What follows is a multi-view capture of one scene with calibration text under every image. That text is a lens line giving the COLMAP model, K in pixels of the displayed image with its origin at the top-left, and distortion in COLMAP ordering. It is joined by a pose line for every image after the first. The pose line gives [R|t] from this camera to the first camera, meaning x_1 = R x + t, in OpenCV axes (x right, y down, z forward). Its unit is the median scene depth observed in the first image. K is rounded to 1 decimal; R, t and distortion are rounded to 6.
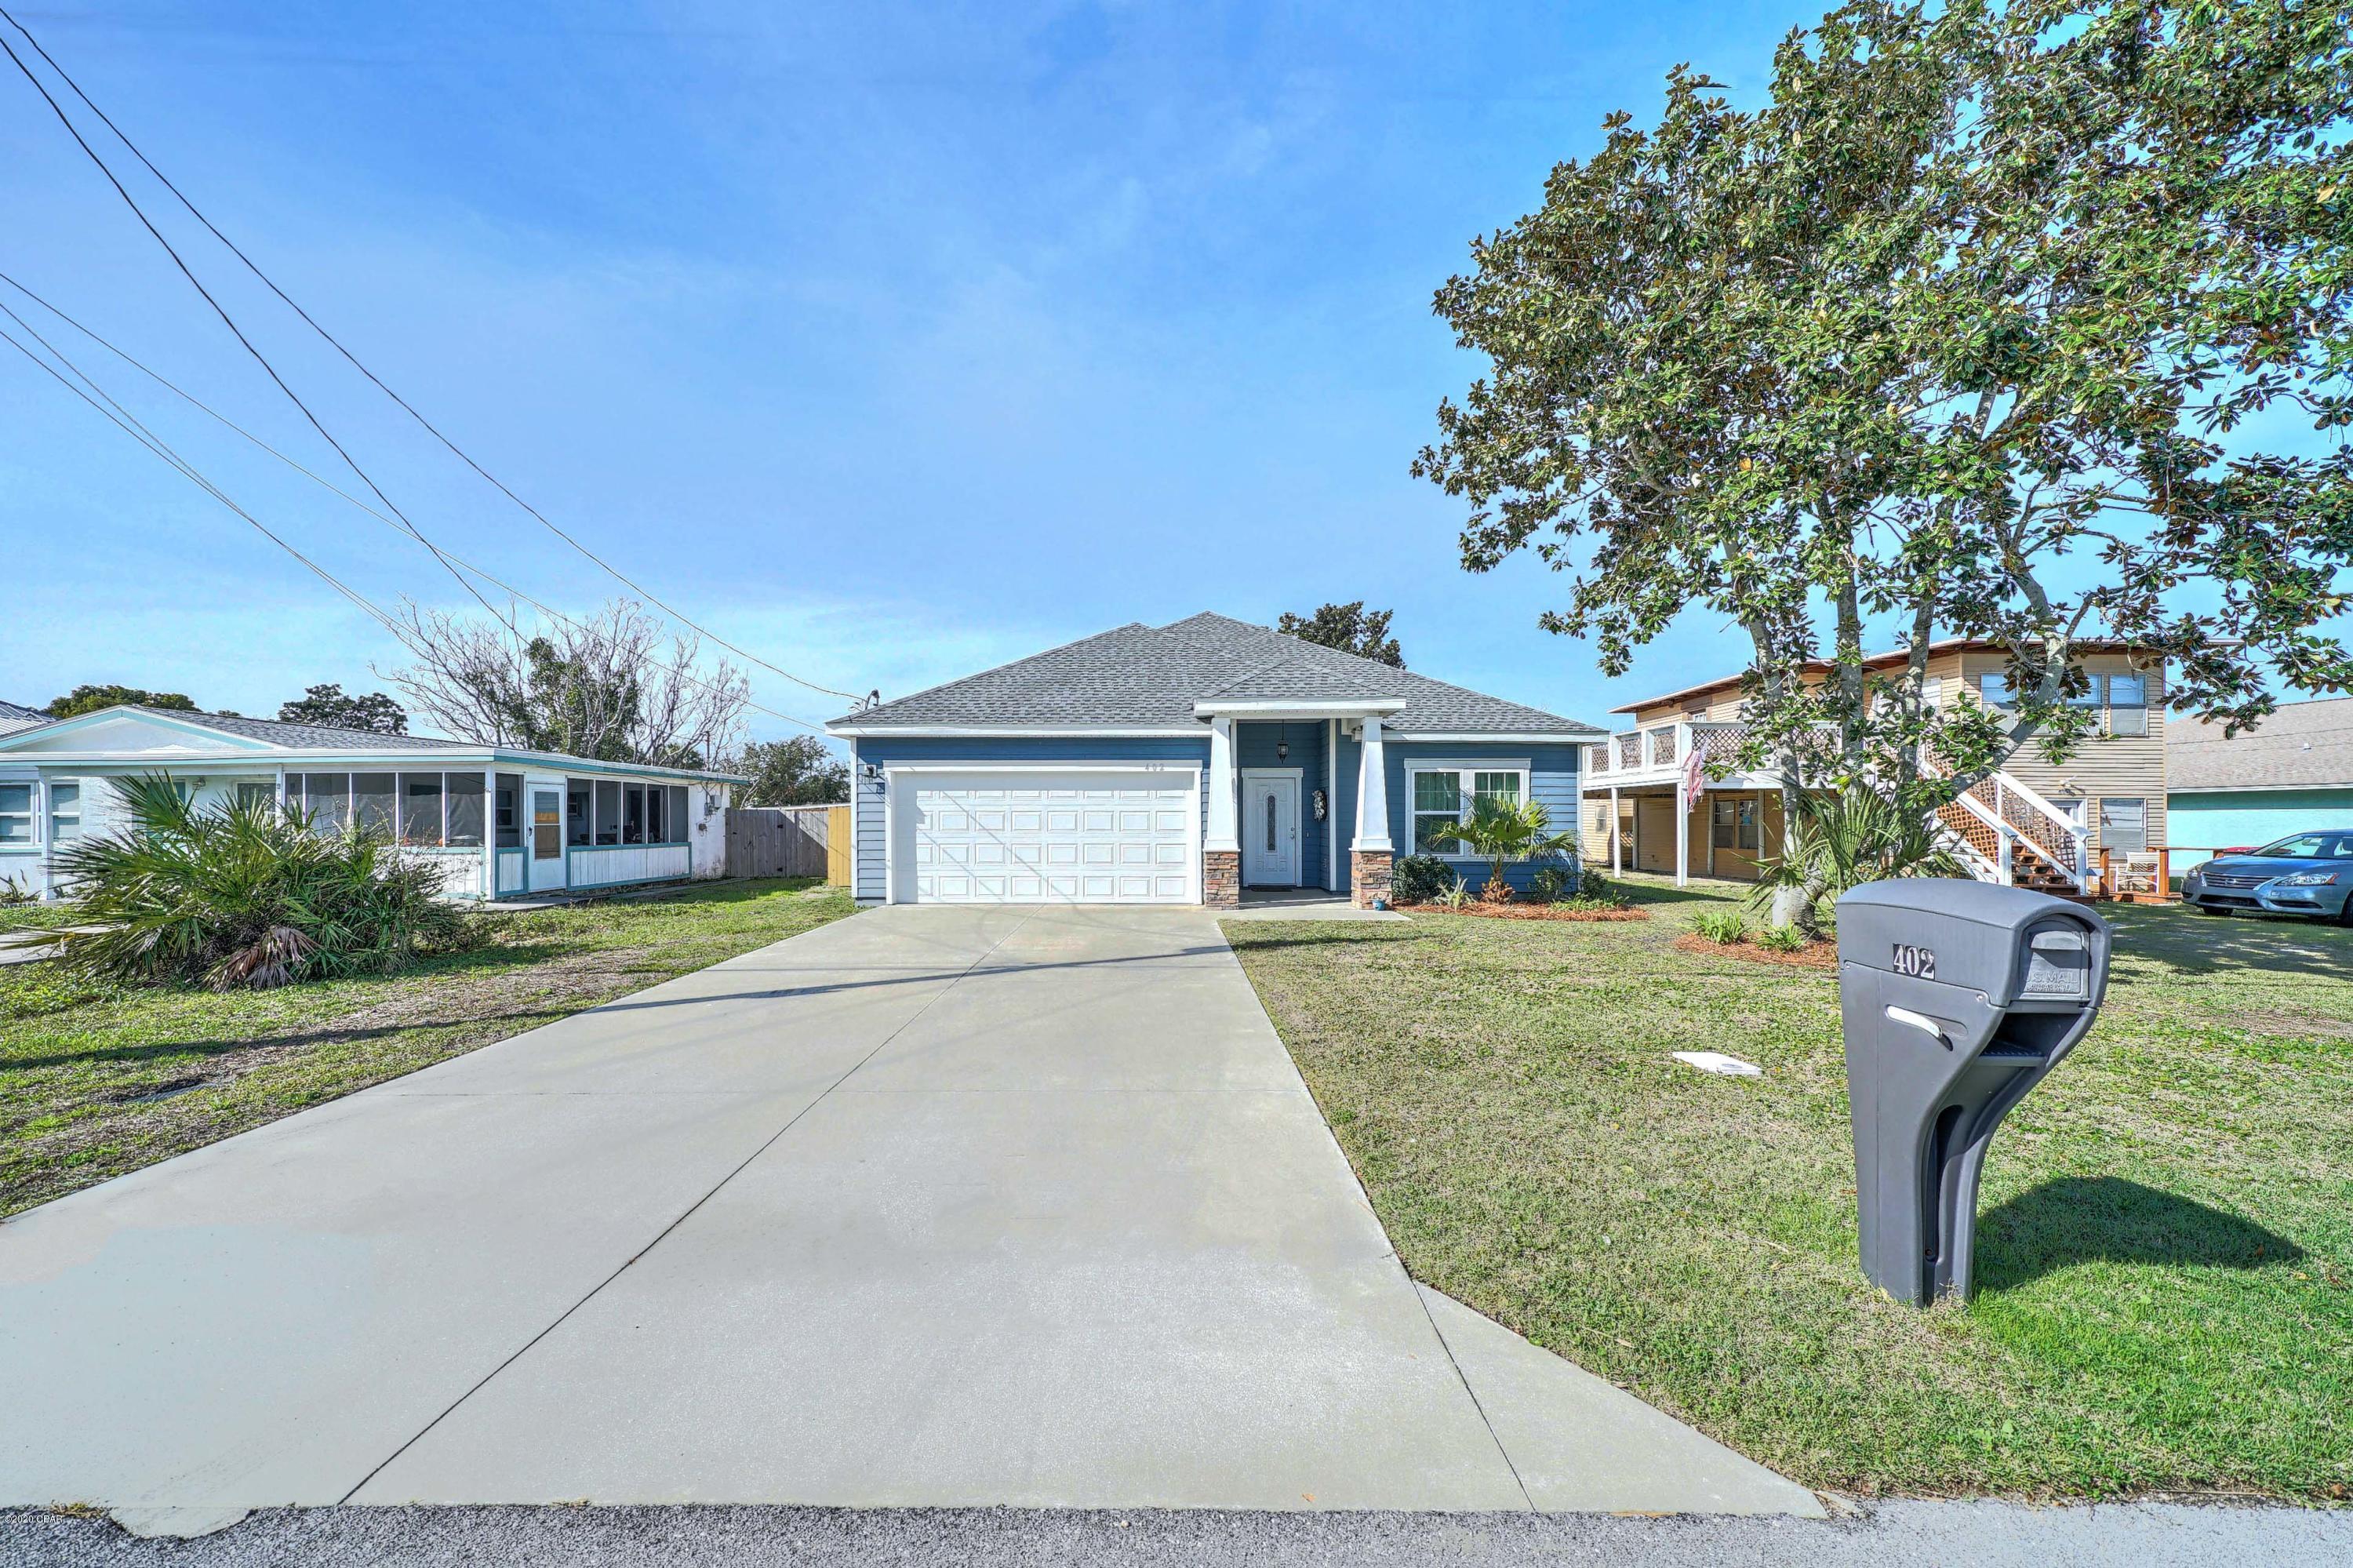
lens RADIAL K [[840.9, 0, 1181.2], [0, 840.9, 816.4], [0, 0, 1]] dist [-0.032677, -0.000025]
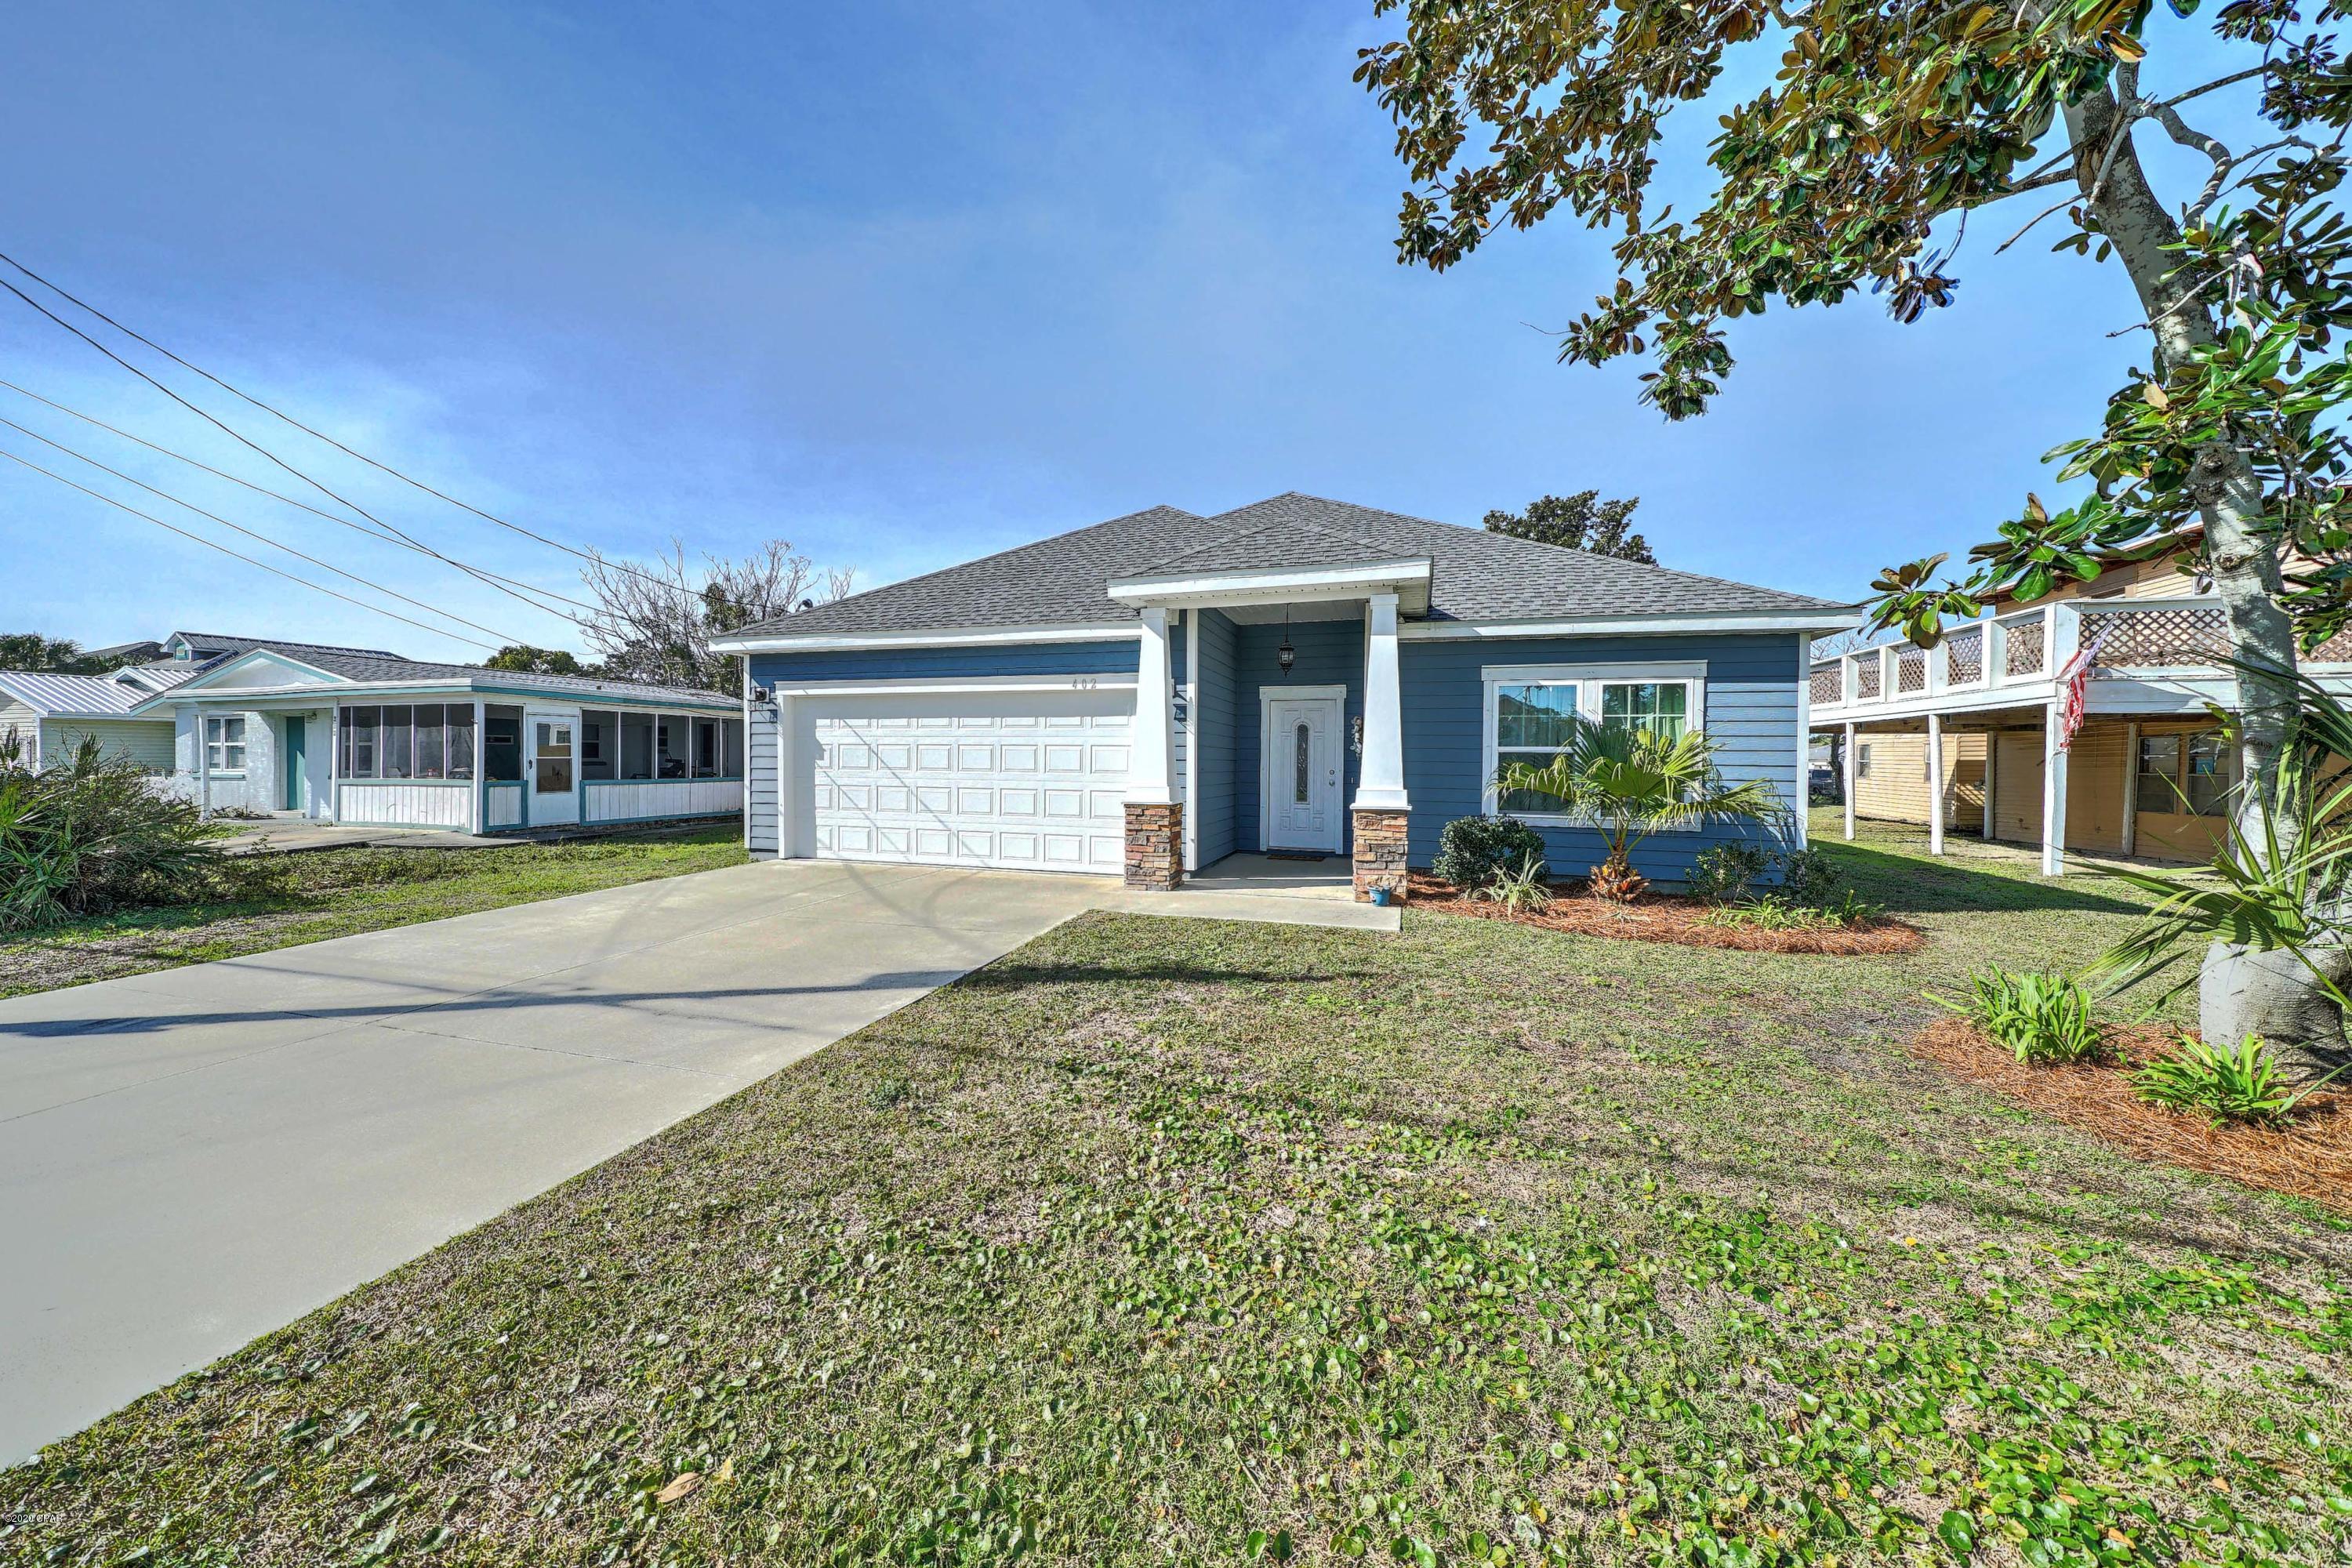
lens RADIAL K [[841.8, 0, 1170.1], [0, 841.8, 769.1], [0, 0, 1]] dist [-0.017157, -0.000164]
pose [[0.951309, 0.011779, -0.308014, 0.239511], [-0.006261, 0.999802, 0.018897, 0.000242], [0.308175, -0.016049, 0.951194, 0.311340]]
